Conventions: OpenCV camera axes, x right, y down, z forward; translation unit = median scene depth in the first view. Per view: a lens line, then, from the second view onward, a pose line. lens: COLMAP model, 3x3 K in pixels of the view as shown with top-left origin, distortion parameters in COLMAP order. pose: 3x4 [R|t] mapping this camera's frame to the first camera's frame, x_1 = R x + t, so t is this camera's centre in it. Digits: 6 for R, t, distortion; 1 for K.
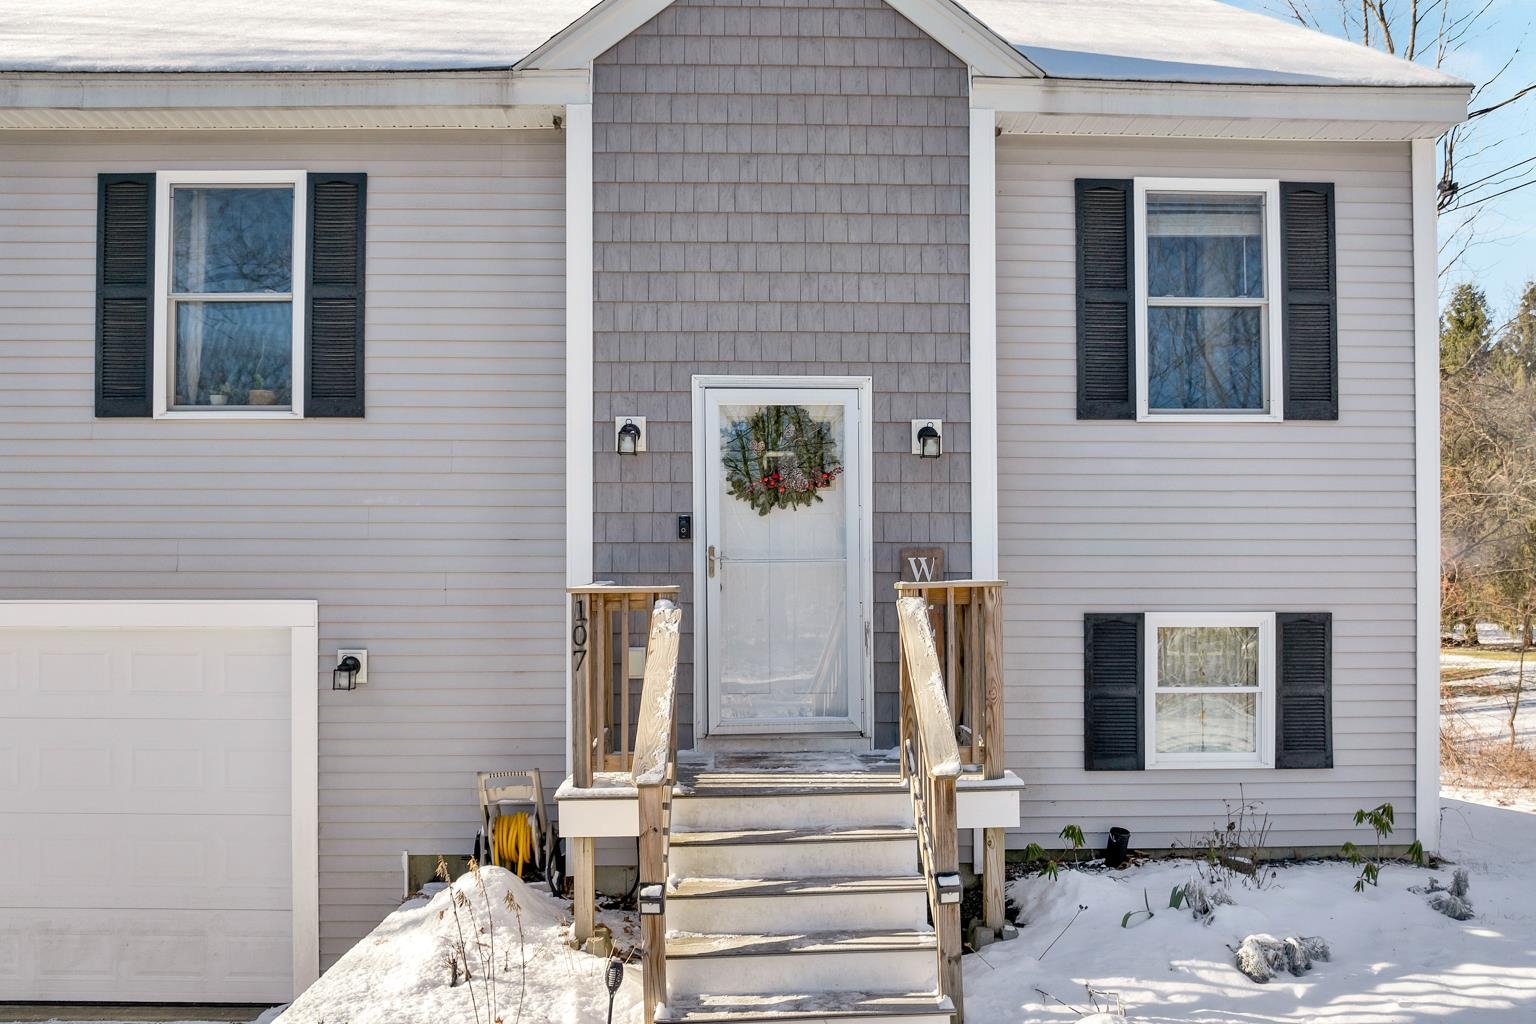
lens RADIAL K [[1111.1, 0, 774.2], [0, 1111.1, 592.5], [0, 0, 1]] dist [-0.033809, 0.000273]
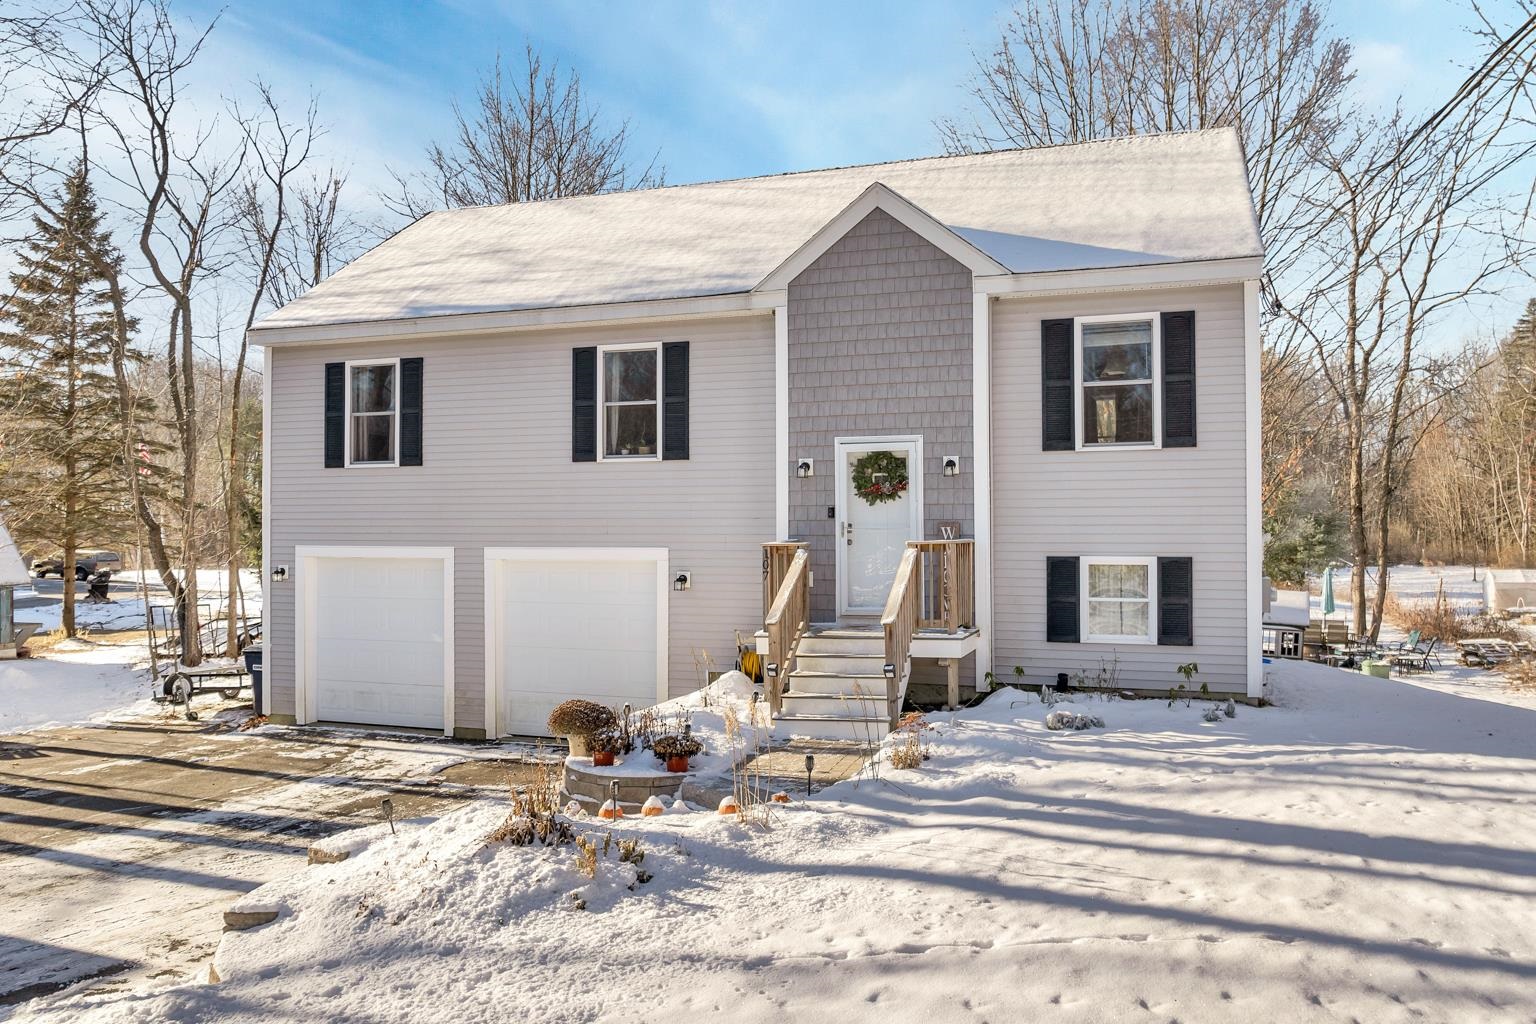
lens RADIAL K [[1111.1, 0, 782.6], [0, 1111.1, 514.9], [0, 0, 1]] dist [-0.033809, 0.000273]
pose [[0.938948, -0.005668, -0.344012, 0.513652], [0.000982, 0.999904, -0.013795, -0.025965], [0.344057, 0.012615, 0.938864, -0.898555]]
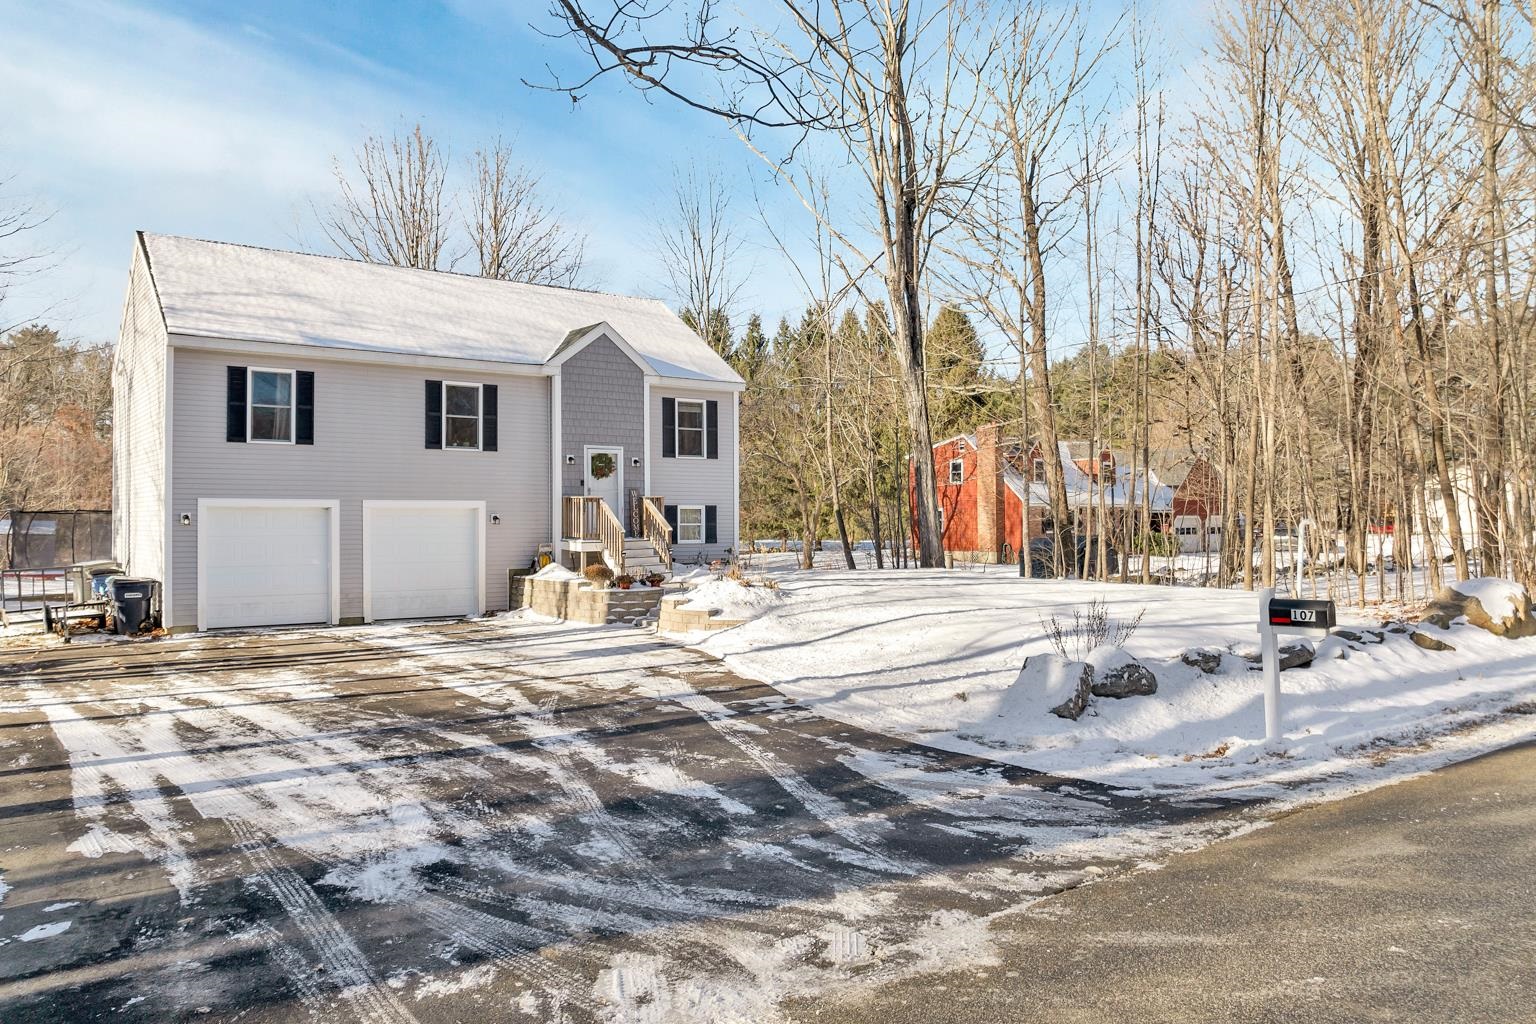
lens RADIAL K [[1111.1, 0, 771.9], [0, 1111.1, 503.6], [0, 0, 1]] dist [-0.033809, 0.000273]
pose [[0.812729, 0.006130, 0.582609, -1.800145], [0.007461, 0.999753, -0.020927, 0.102347], [-0.582594, 0.021355, 0.812483, -2.571911]]
